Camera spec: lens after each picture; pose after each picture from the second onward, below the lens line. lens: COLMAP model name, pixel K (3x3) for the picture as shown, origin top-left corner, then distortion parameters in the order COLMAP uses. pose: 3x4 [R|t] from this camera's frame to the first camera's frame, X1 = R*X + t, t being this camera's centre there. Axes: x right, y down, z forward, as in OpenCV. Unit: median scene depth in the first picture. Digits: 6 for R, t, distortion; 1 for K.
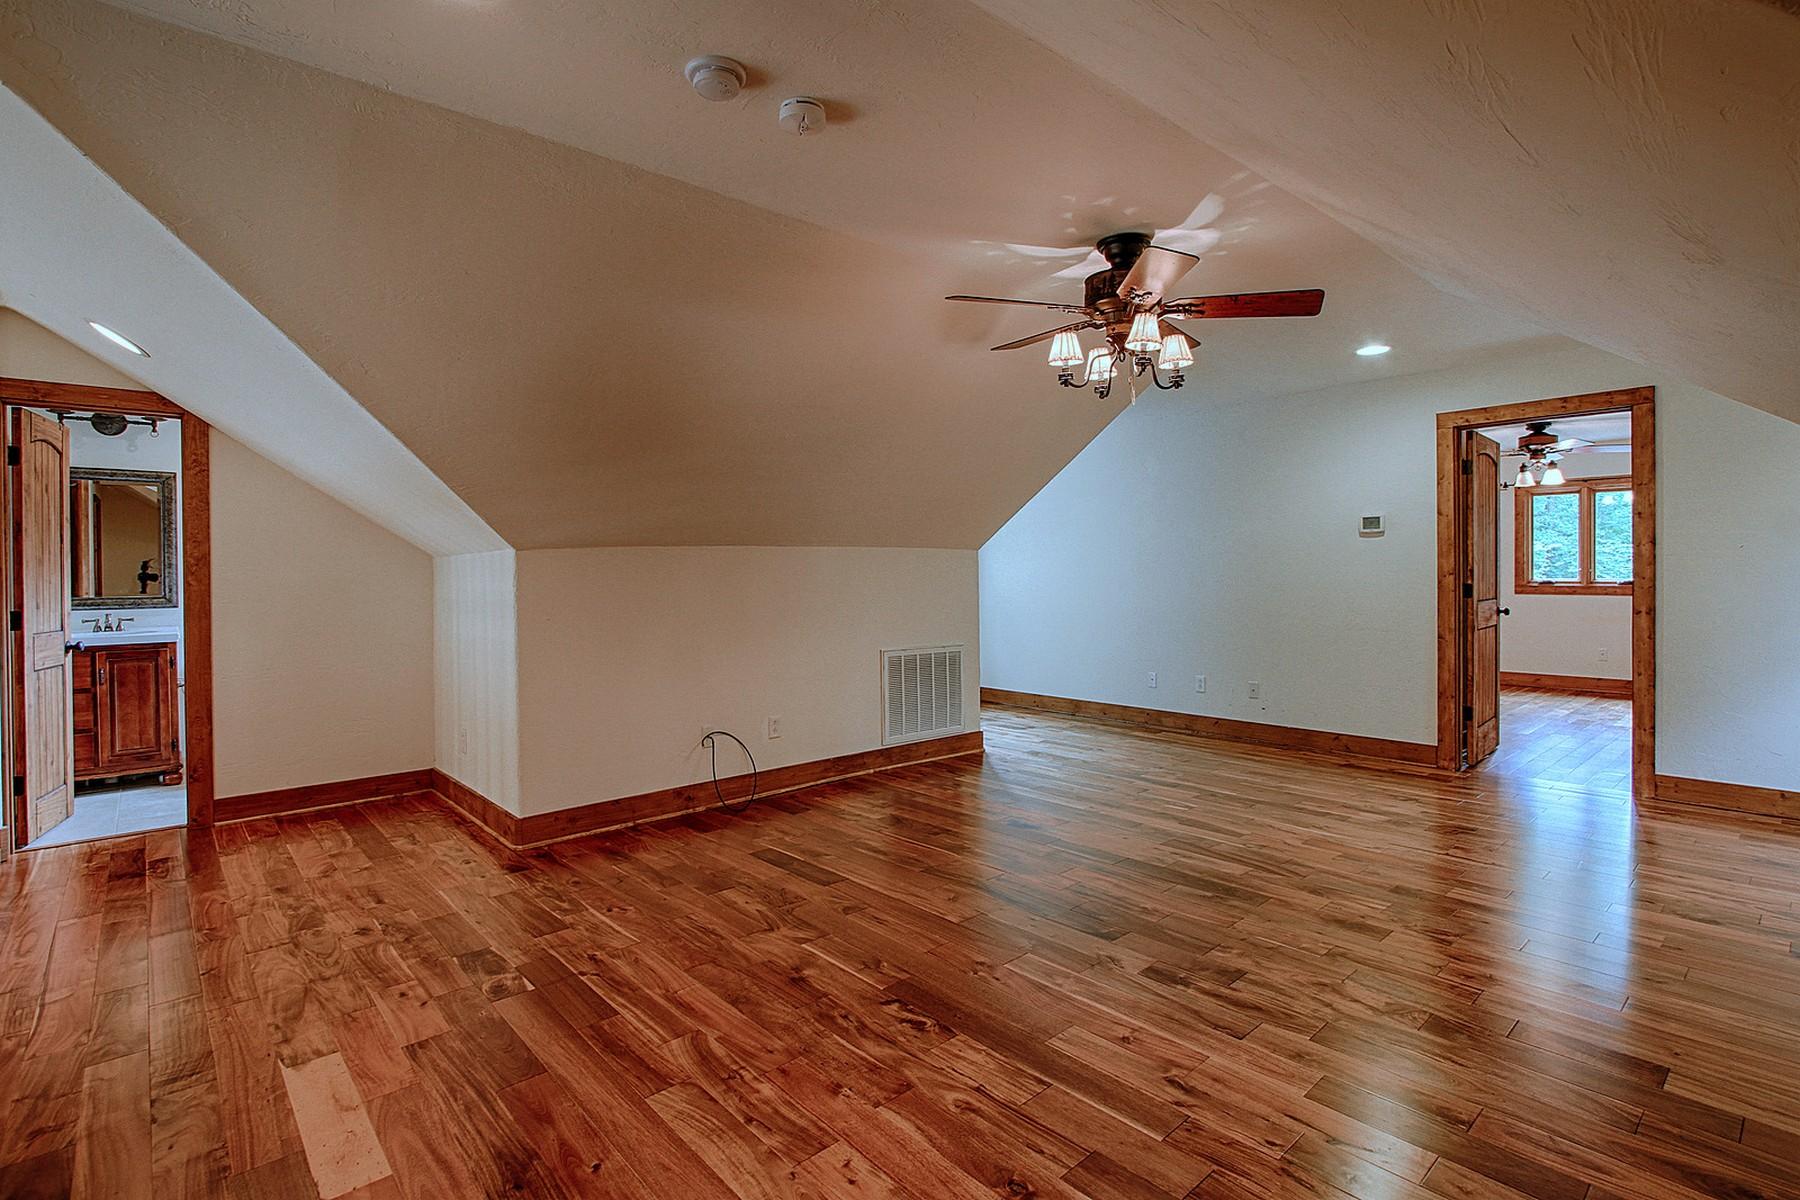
lens RADIAL K [[843.7, 0, 943.8], [0, 843.7, 579.3], [0, 0, 1]] dist [-0.008743, 0.001837]
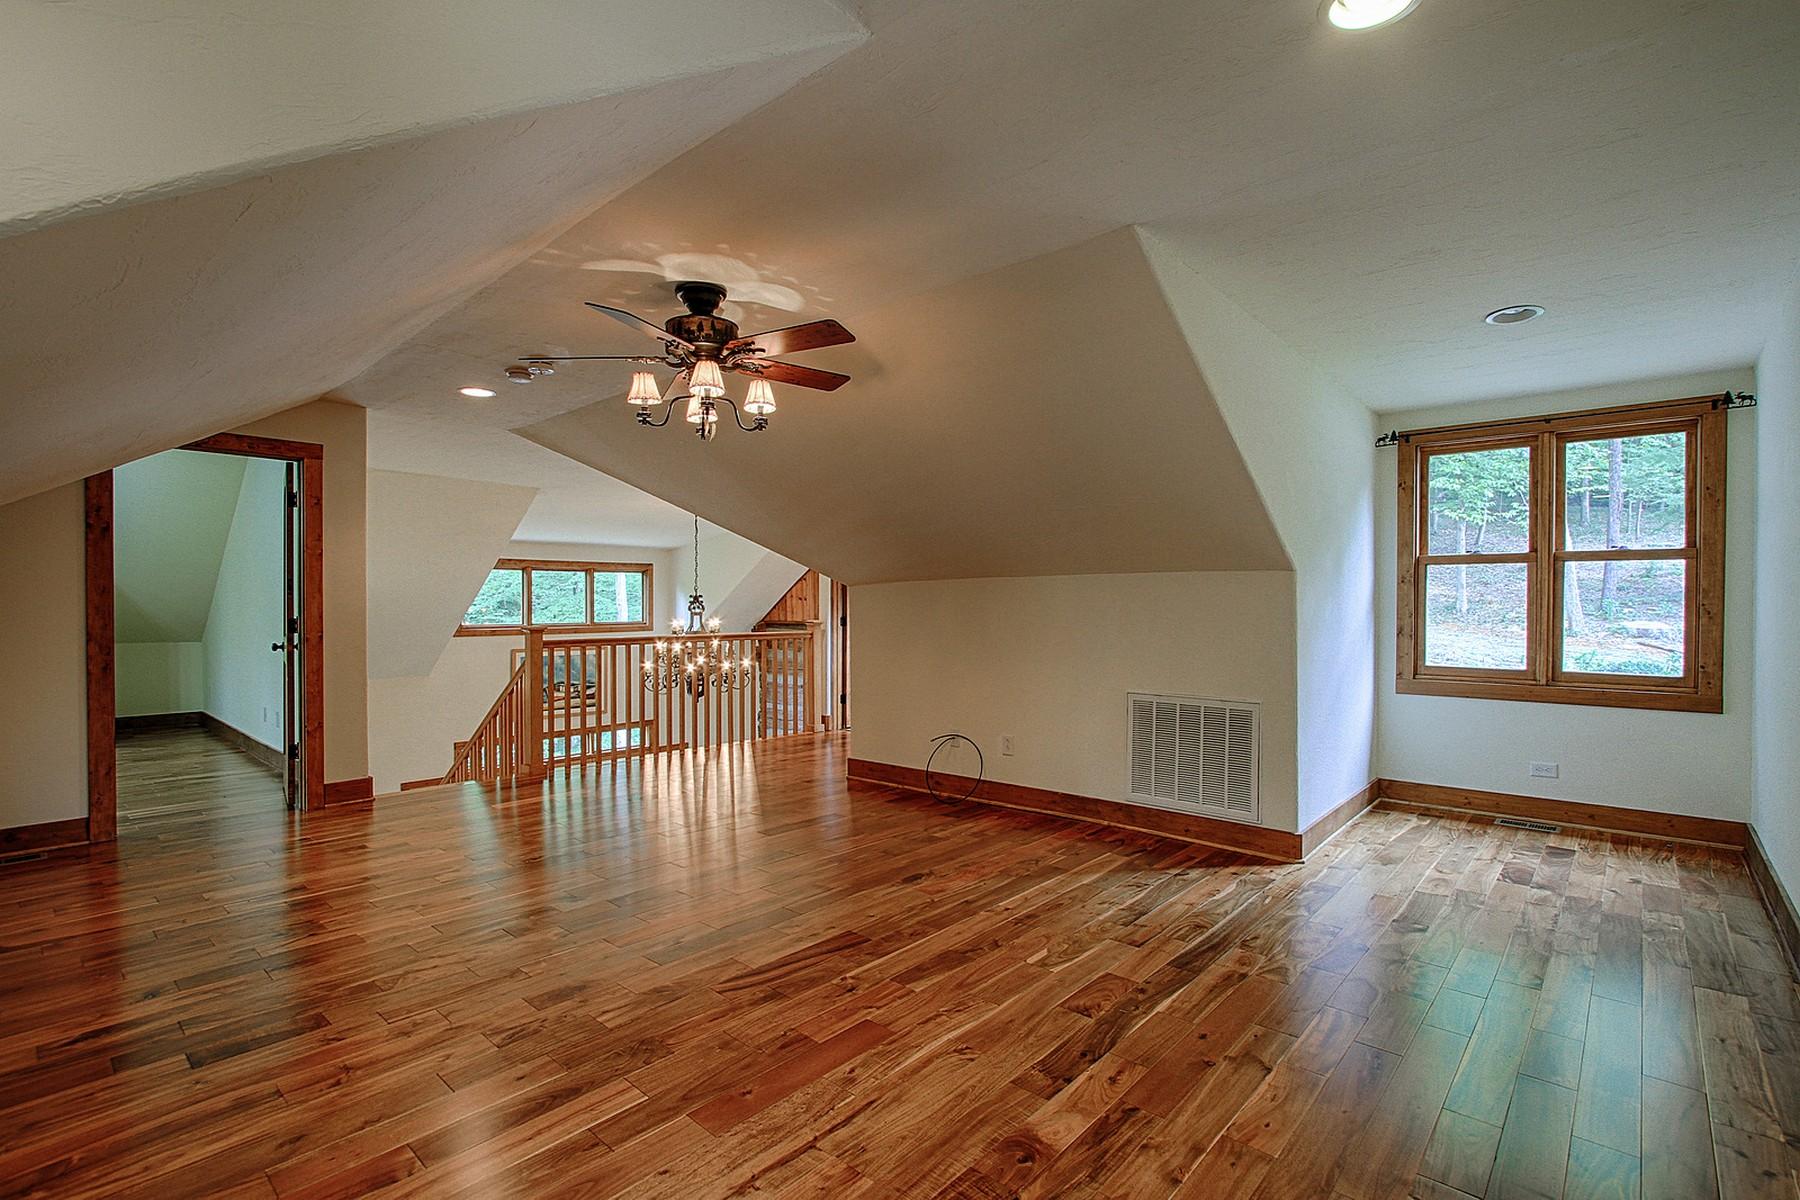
lens RADIAL K [[843.7, 0, 902.2], [0, 843.7, 604.4], [0, 0, 1]] dist [-0.008743, 0.001837]
pose [[0.085167, 0.006211, -0.996347, 0.949244], [-0.006486, 0.999963, 0.005679, -0.010147], [0.996346, 0.005979, 0.085205, 0.856135]]
